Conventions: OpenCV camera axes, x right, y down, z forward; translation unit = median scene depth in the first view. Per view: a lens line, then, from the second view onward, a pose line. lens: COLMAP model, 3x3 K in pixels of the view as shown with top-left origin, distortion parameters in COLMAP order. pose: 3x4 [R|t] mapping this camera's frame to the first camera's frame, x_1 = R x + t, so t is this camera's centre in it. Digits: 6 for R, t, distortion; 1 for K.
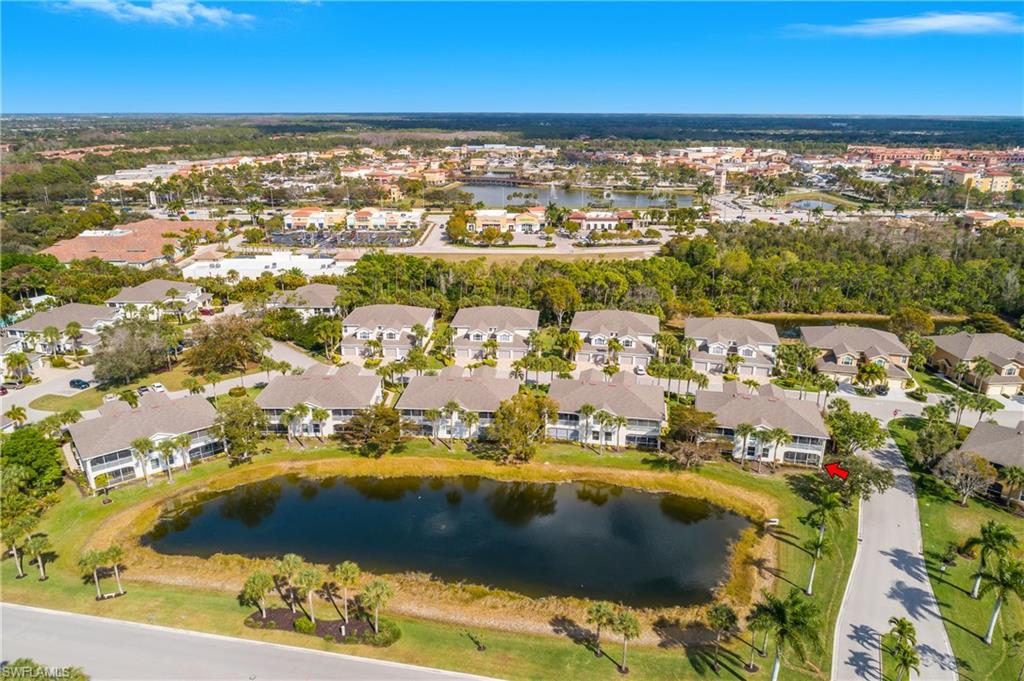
lens RADIAL K [[679.8, 0, 512.0], [0, 679.8, 340.5], [0, 0, 1]] dist [-0.000789, -0.000097]
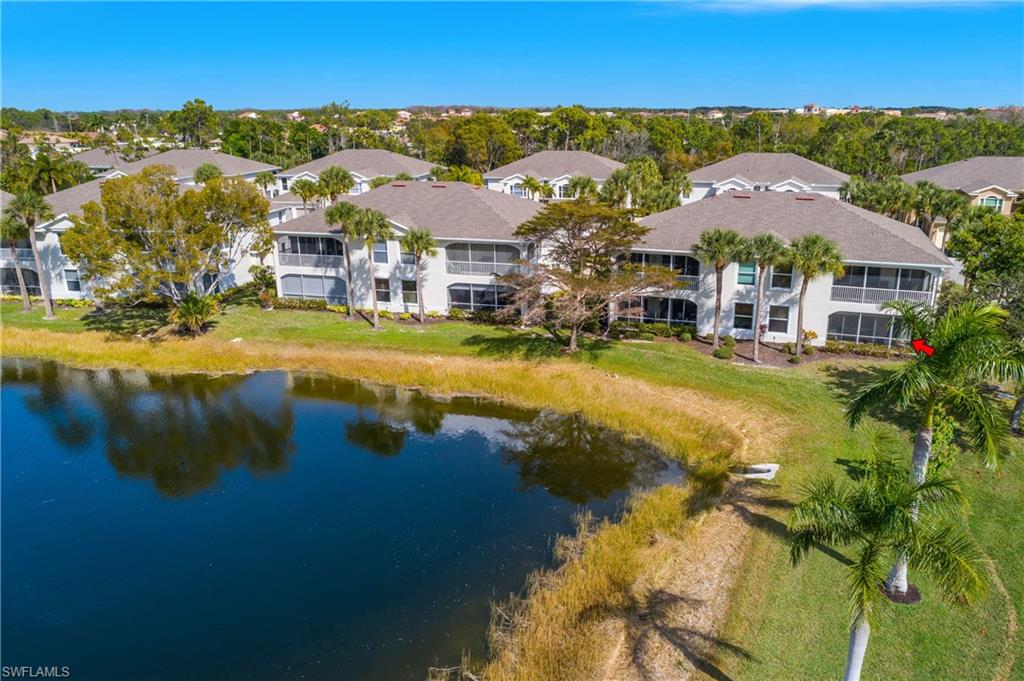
lens RADIAL K [[731.5, 0, 512.0], [0, 731.5, 340.5], [0, 0, 1]] dist [-0.003916, -0.001280]
pose [[0.994564, 0.006207, -0.103943, 0.265736], [-0.006631, 0.999971, -0.003734, 0.181027], [0.103916, 0.004403, 0.994576, 0.571525]]
